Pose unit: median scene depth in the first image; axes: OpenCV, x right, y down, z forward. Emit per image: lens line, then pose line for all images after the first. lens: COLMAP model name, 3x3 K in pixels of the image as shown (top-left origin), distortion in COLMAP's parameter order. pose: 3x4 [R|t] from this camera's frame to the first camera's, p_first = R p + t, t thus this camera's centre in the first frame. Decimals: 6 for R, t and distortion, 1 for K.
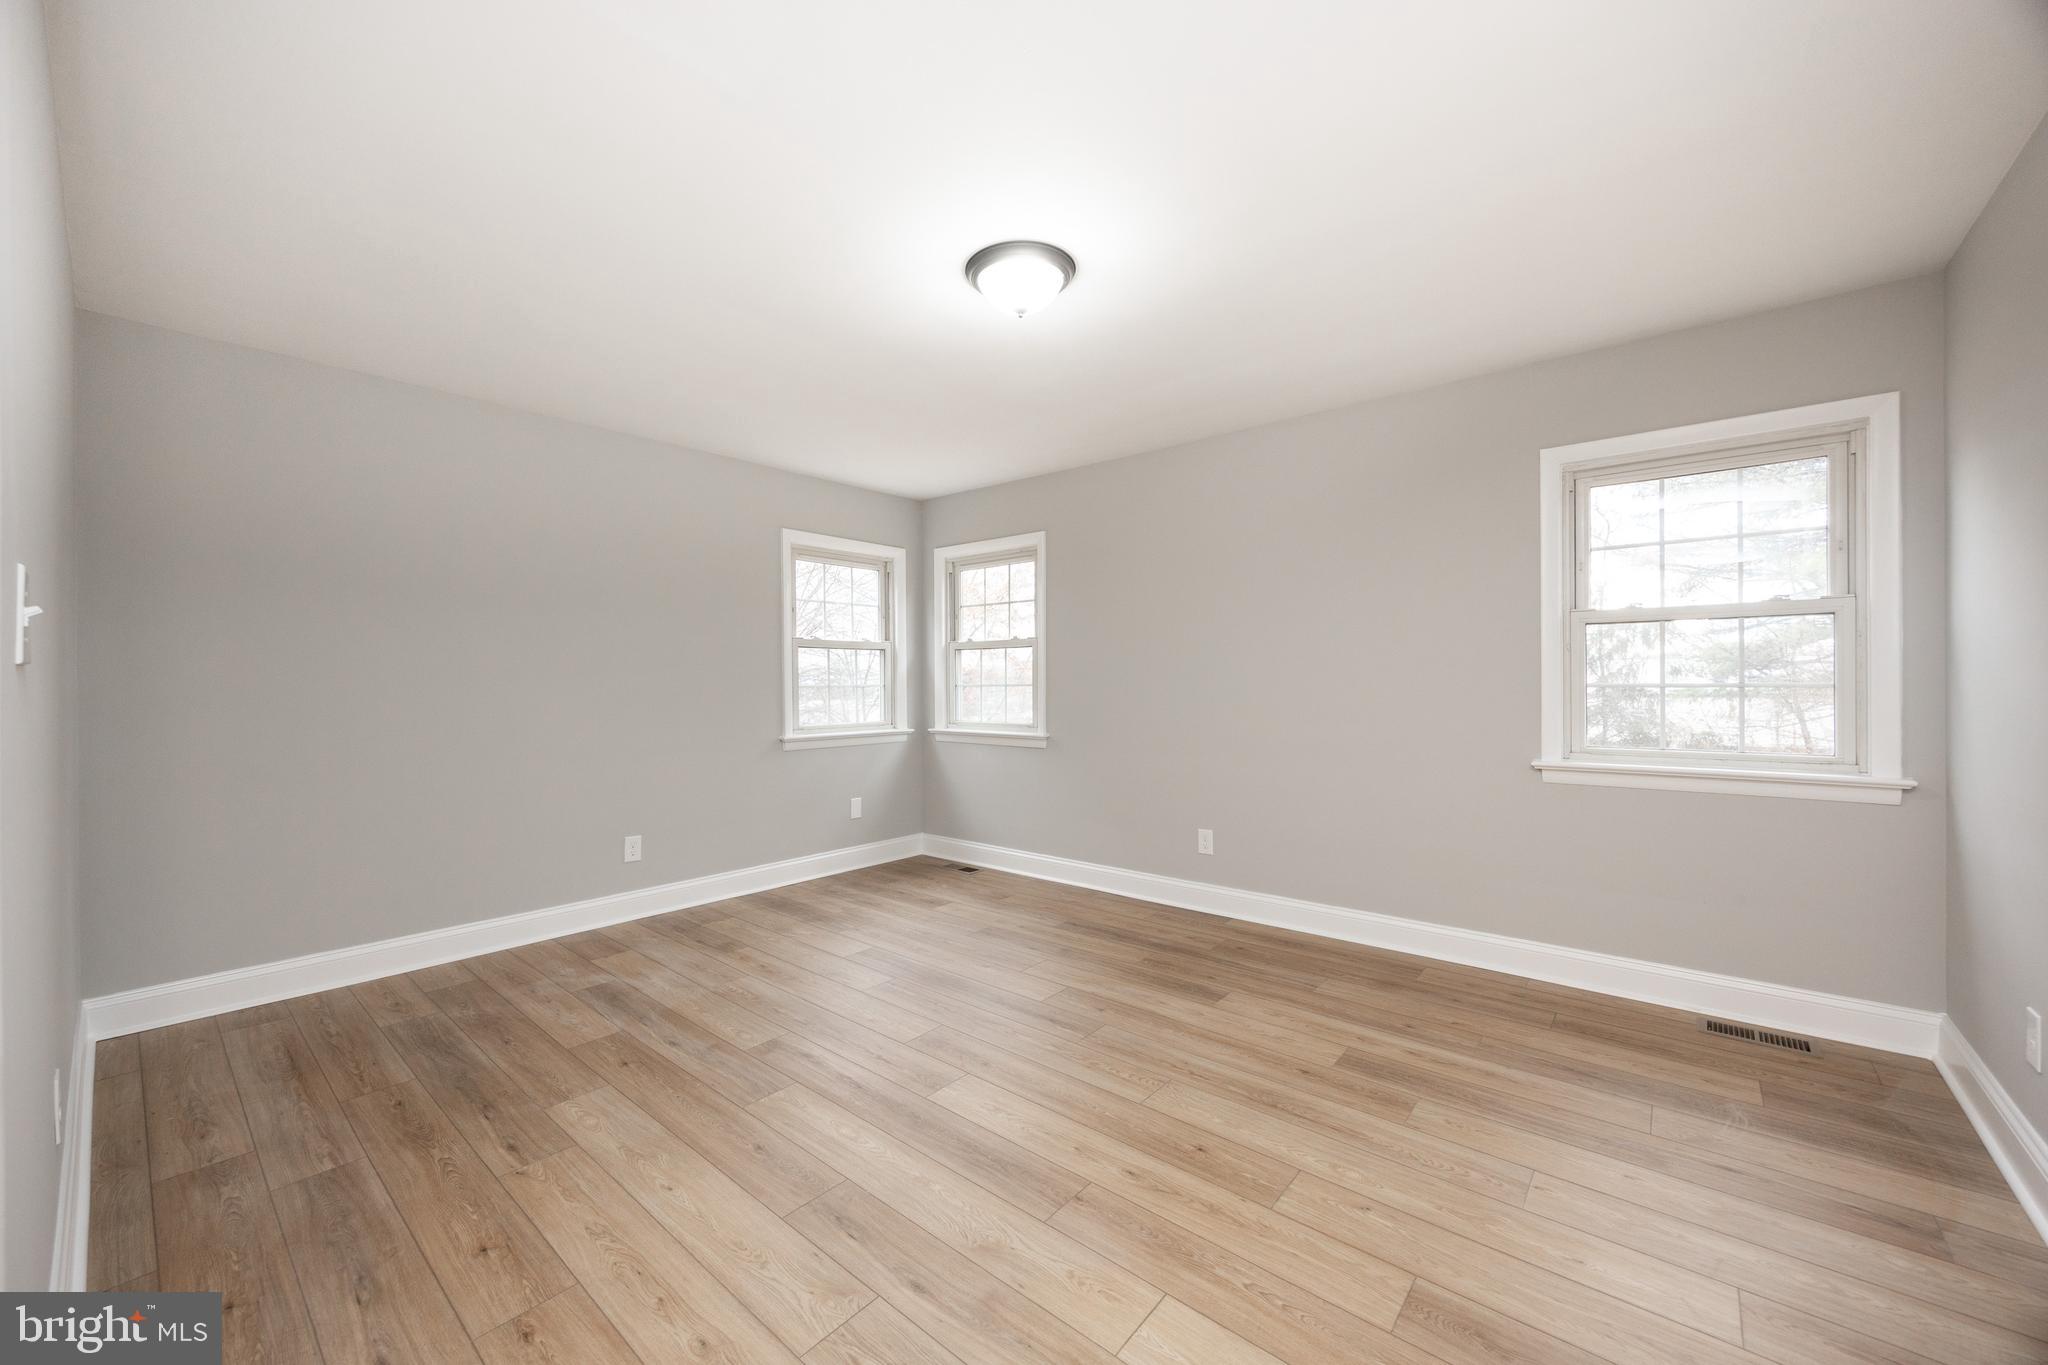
lens RADIAL K [[772.1, 0, 1033.0], [0, 772.1, 680.3], [0, 0, 1]] dist [0.003628, -0.000286]
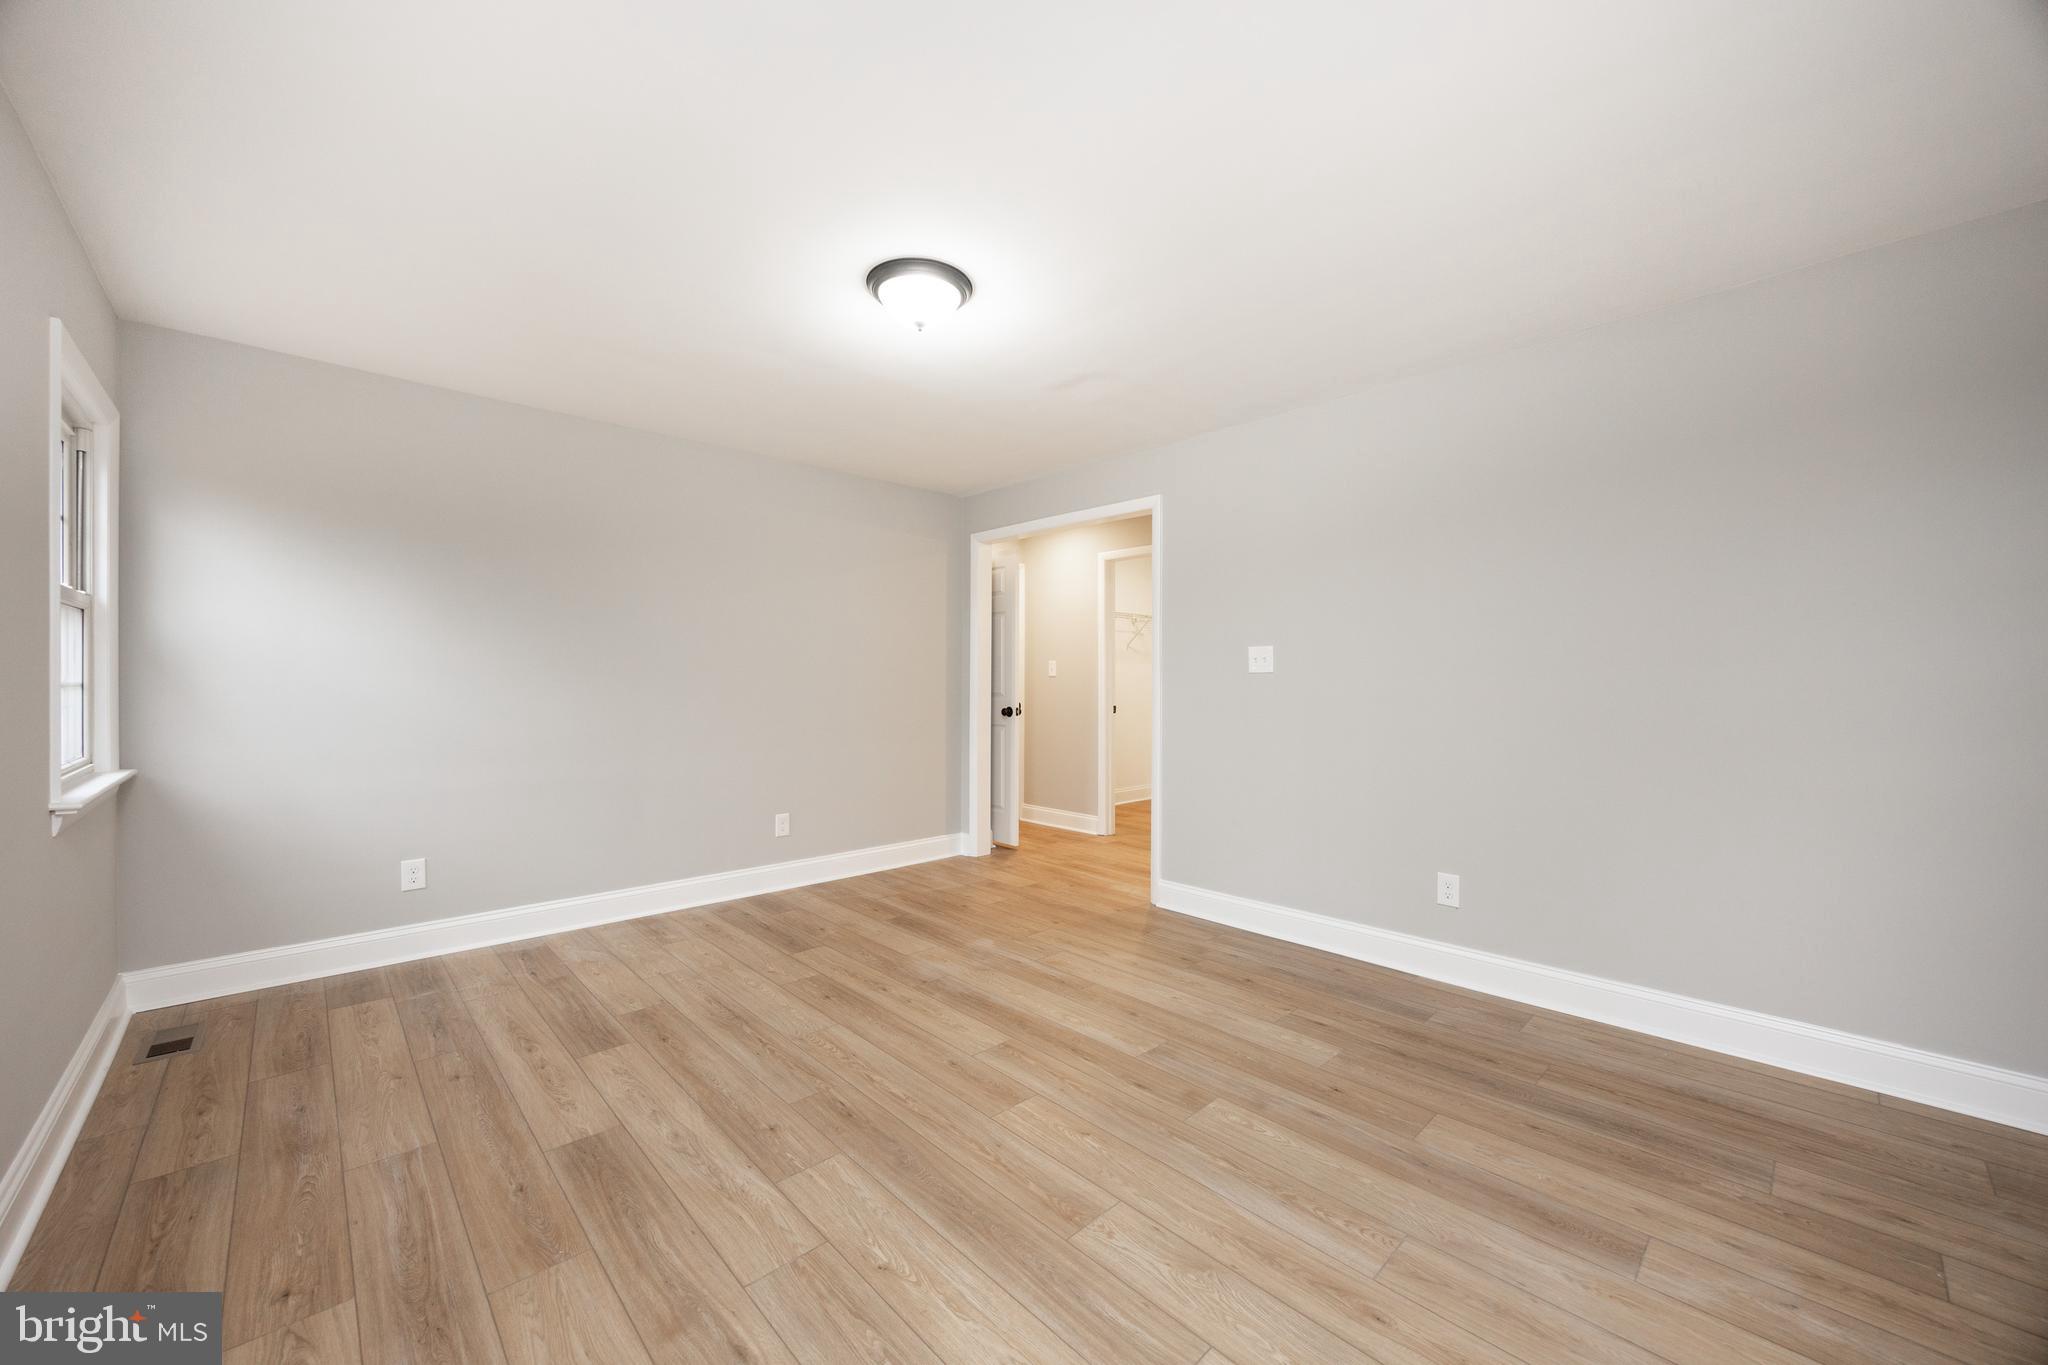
lens RADIAL K [[772.1, 0, 1029.3], [0, 772.1, 680.5], [0, 0, 1]] dist [0.003628, -0.000286]
pose [[-0.992504, 0.003141, 0.122170, -0.276724], [0.003033, 0.999995, -0.001074, 0.008649], [-0.122173, -0.000695, -0.992509, 1.943385]]
